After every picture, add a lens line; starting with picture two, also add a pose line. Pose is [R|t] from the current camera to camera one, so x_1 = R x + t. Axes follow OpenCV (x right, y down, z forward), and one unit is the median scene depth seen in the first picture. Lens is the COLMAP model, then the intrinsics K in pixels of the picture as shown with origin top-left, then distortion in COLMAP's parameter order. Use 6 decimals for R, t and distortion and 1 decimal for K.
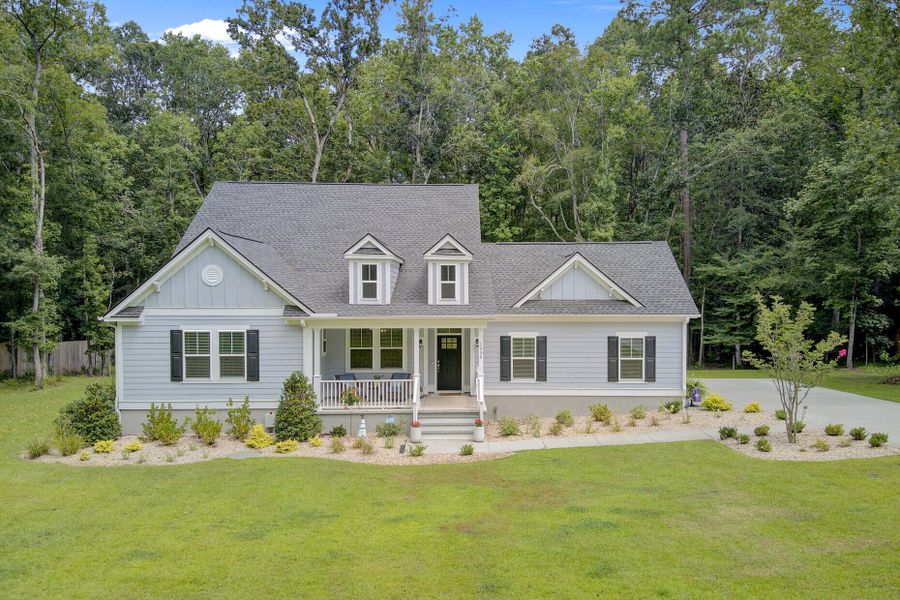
lens RADIAL K [[662.5, 0, 470.9], [0, 662.5, 312.7], [0, 0, 1]] dist [0.153250, -0.277155]
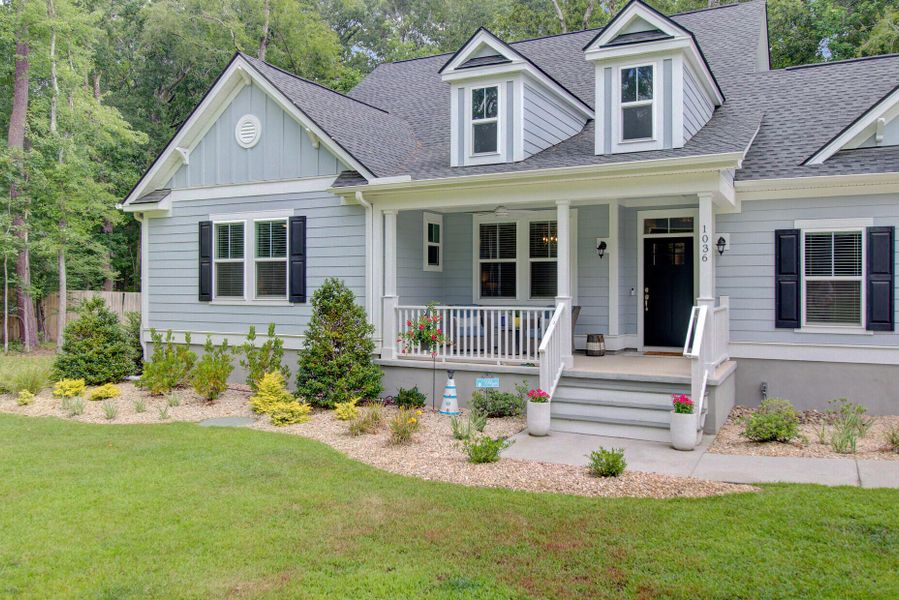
lens RADIAL K [[707.0, 0, 446.0], [0, 707.0, 285.8], [0, 0, 1]] dist [0.007521, 0.002526]
pose [[0.874643, -0.000688, -0.484767, 0.093210], [-0.013247, 0.999592, -0.025318, 0.100637], [0.484587, 0.028566, 0.874277, 0.517414]]
